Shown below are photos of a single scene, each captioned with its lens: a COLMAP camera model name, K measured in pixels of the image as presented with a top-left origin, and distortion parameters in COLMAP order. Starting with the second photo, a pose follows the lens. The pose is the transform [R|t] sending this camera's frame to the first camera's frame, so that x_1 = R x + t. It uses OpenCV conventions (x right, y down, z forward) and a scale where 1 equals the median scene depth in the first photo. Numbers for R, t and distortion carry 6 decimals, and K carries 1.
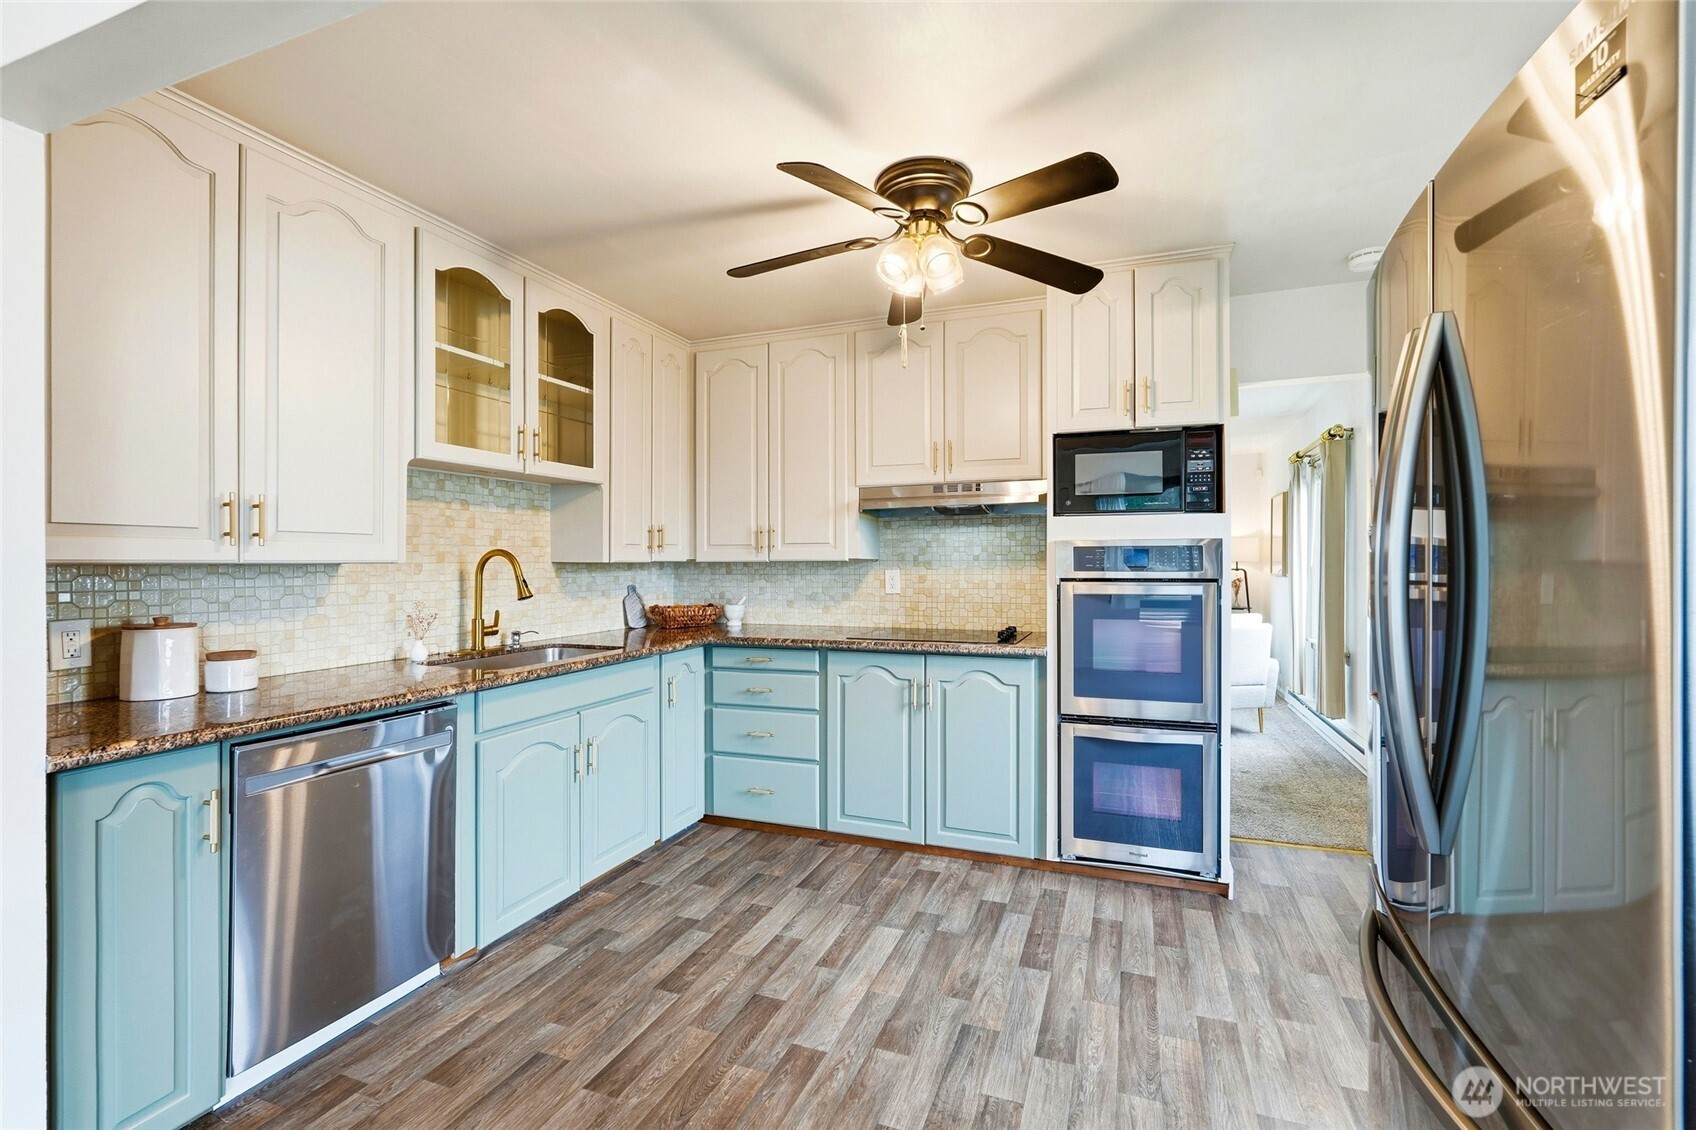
lens RADIAL K [[748.7, 0, 854.4], [0, 748.7, 562.8], [0, 0, 1]] dist [-0.013670, 0.000190]
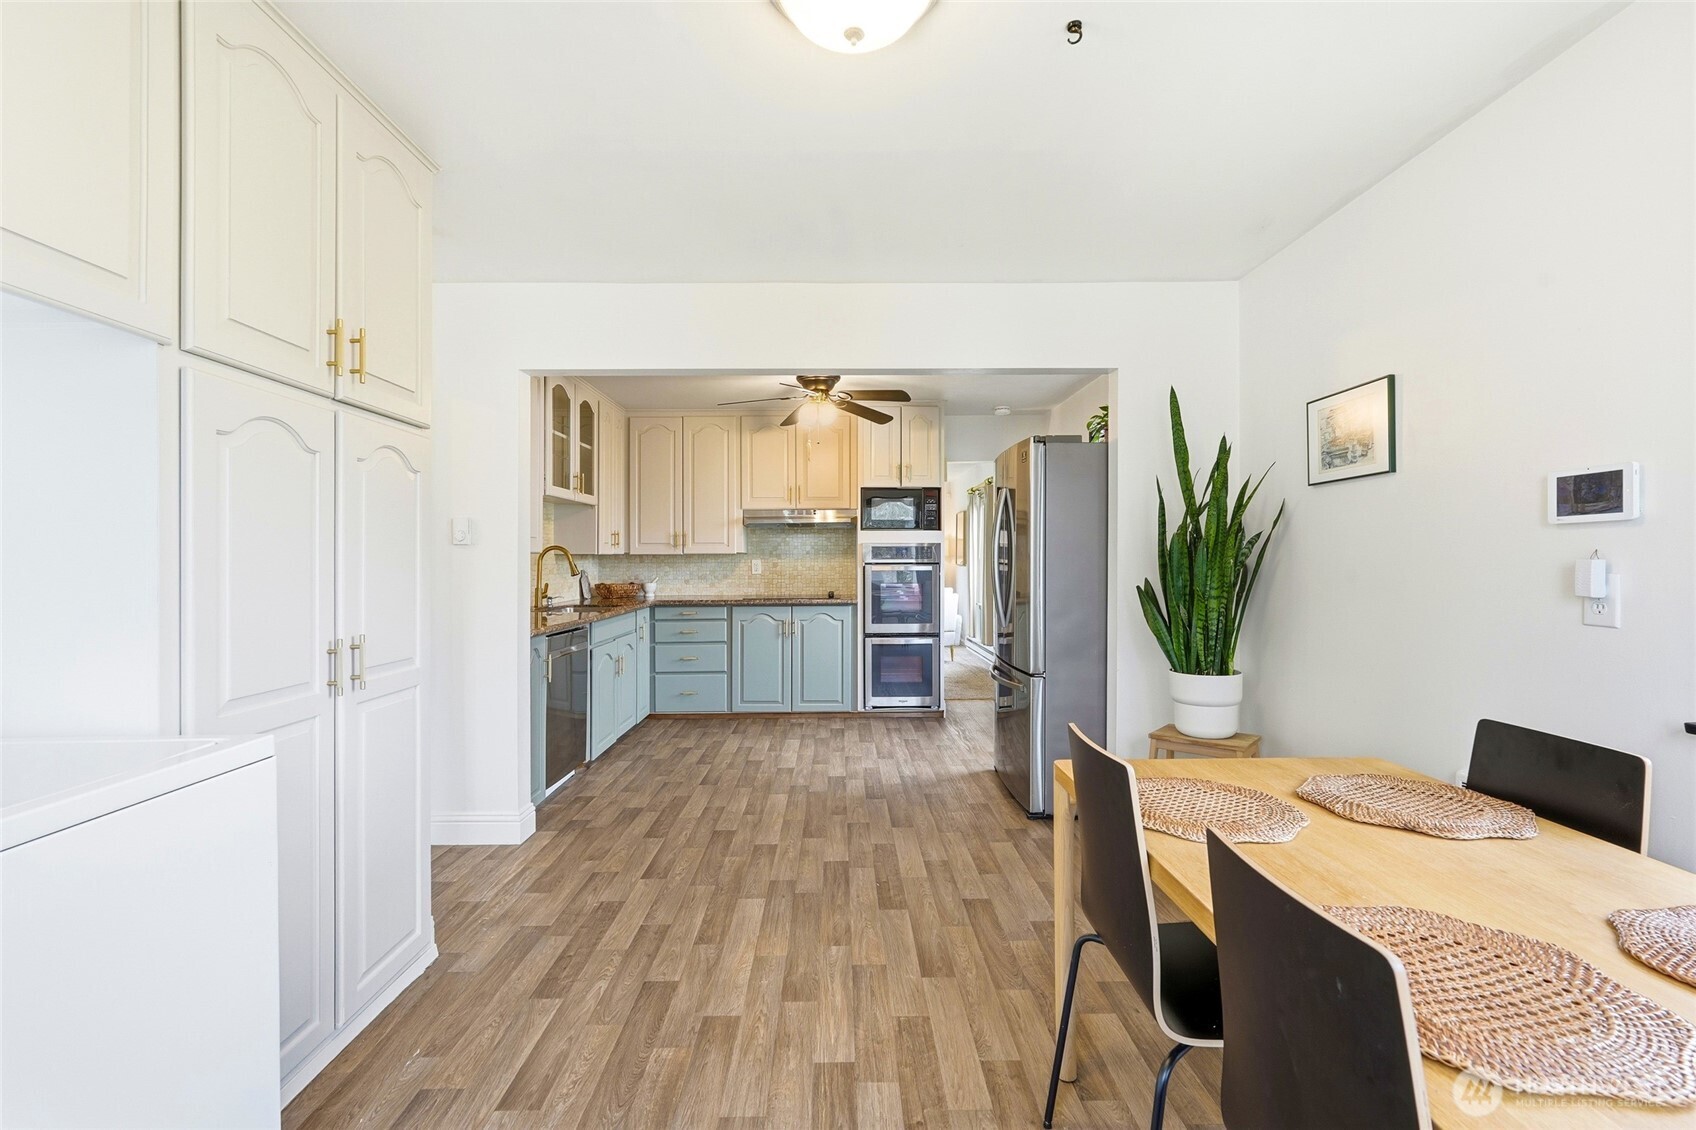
lens RADIAL K [[748.7, 0, 854.4], [0, 748.7, 562.8], [0, 0, 1]] dist [-0.013670, 0.000190]
pose [[0.927962, -0.001649, 0.372671, -0.450273], [0.000058, 0.999991, 0.004282, 0.012066], [-0.372675, -0.003952, 0.927954, -0.749091]]
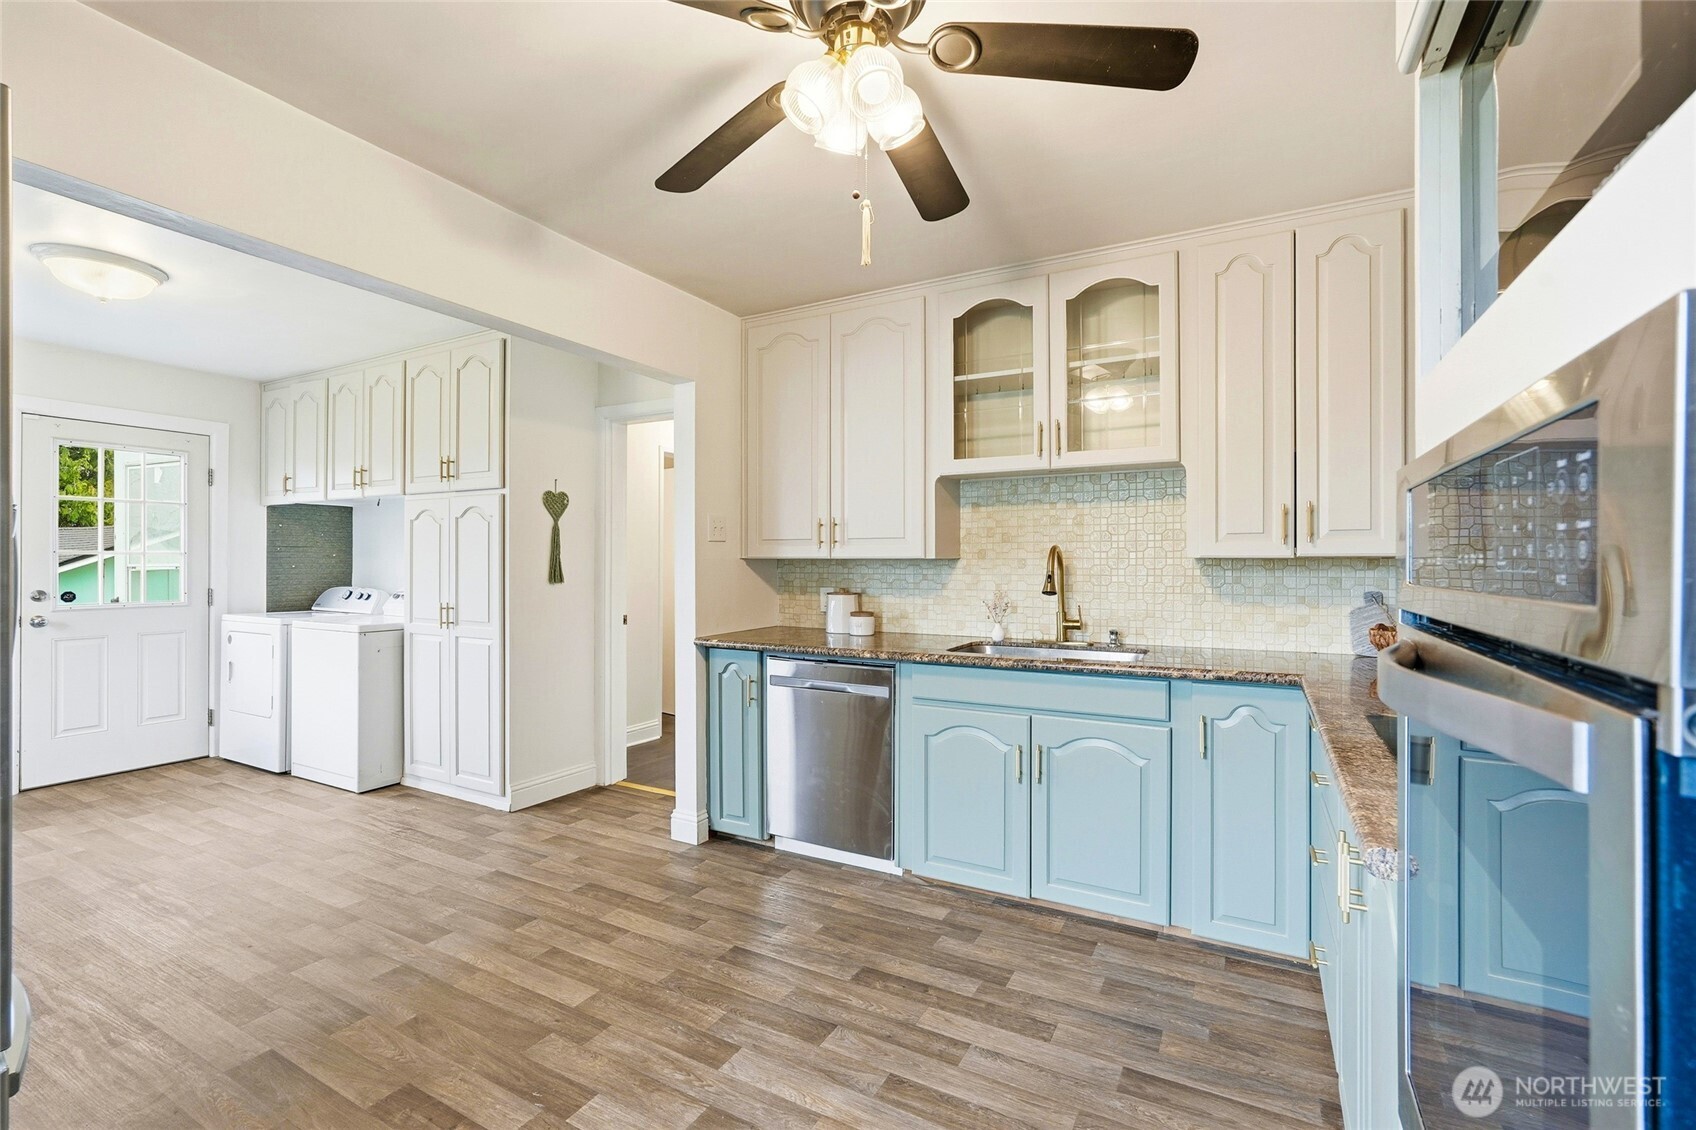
lens RADIAL K [[748.7, 0, 854.4], [0, 748.7, 562.8], [0, 0, 1]] dist [-0.013670, 0.000190]
pose [[-0.142680, 0.001700, -0.989767, 0.547751], [-0.002837, 0.999994, 0.002126, 0.004693], [0.989765, 0.003111, -0.142674, 0.815984]]
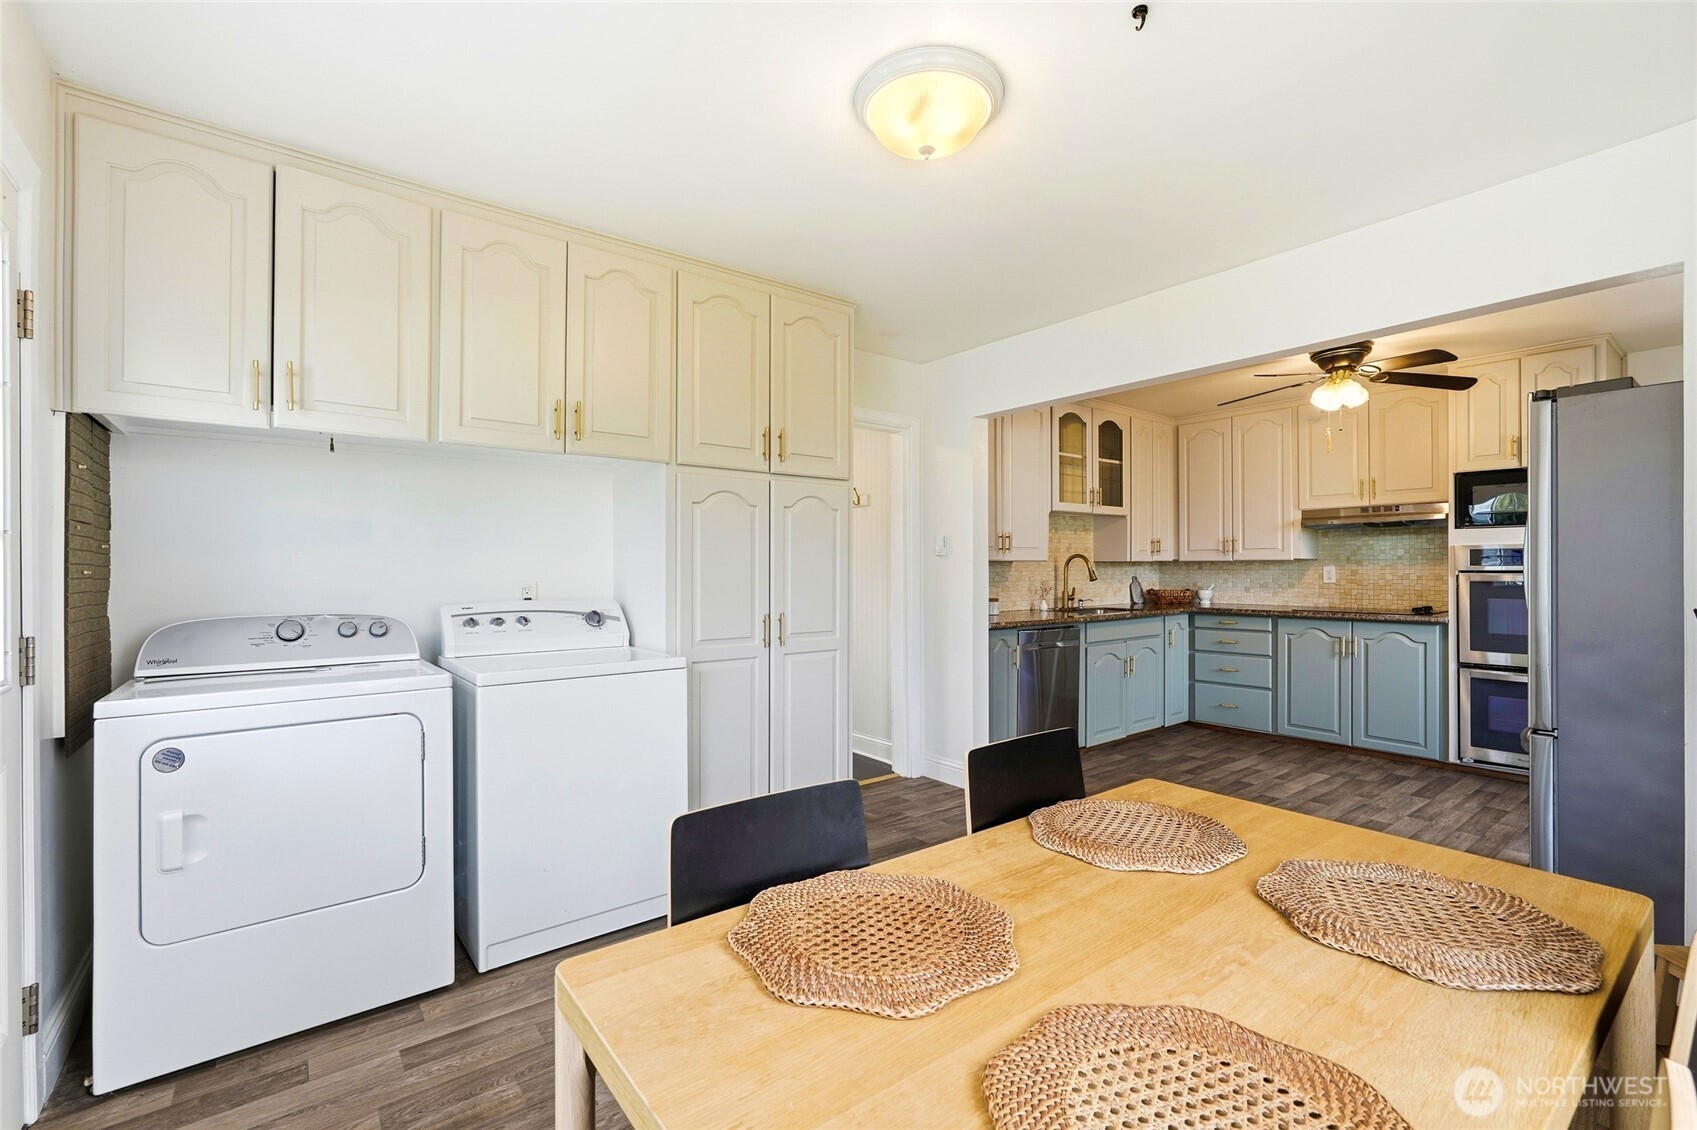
lens RADIAL K [[748.9, 0, 848.5], [0, 748.9, 565.0], [0, 0, 1]] dist [-0.004549, -0.000031]
pose [[0.855433, -0.001062, -0.517913, 0.006327], [0.000421, 0.999999, -0.001355, 0.010739], [0.517914, 0.000941, 0.855432, -0.860582]]
